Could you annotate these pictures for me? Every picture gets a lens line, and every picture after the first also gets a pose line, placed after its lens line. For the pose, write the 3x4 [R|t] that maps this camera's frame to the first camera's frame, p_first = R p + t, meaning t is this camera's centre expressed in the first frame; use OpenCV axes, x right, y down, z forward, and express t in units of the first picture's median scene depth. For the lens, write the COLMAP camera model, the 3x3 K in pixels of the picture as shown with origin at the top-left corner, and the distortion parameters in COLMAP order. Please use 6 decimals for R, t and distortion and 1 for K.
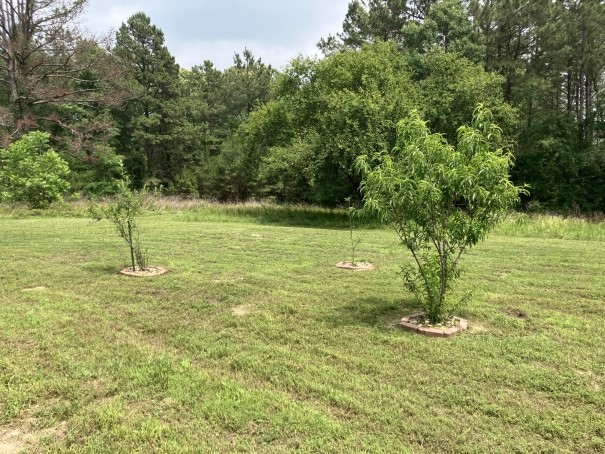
lens RADIAL K [[508.3, 0, 302.0], [0, 508.3, 226.9], [0, 0, 1]] dist [0.041287, -0.010700]
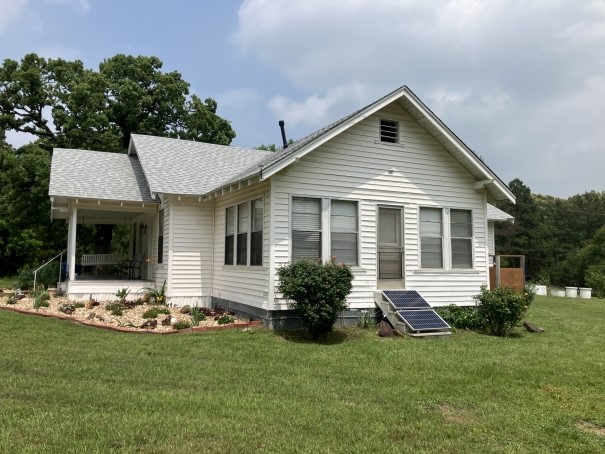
lens RADIAL K [[508.3, 0, 301.1], [0, 508.3, 225.9], [0, 0, 1]] dist [0.041287, -0.010700]
pose [[0.808200, -0.006651, -0.588871, 0.126128], [-0.096798, 0.984836, -0.143975, 0.067767], [0.580898, 0.173362, 0.795300, -0.840858]]
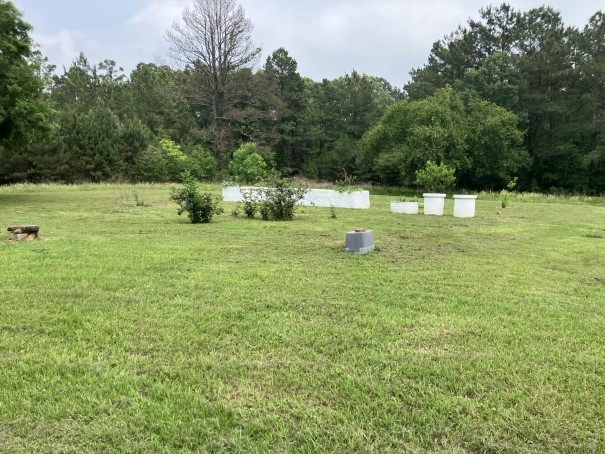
lens RADIAL K [[508.3, 0, 316.2], [0, 508.3, 230.3], [0, 0, 1]] dist [0.041287, -0.010700]
pose [[0.989883, 0.032063, -0.138217, -0.013550], [-0.027461, 0.999007, 0.035077, 0.028893], [0.139204, -0.030927, 0.989781, -0.402279]]
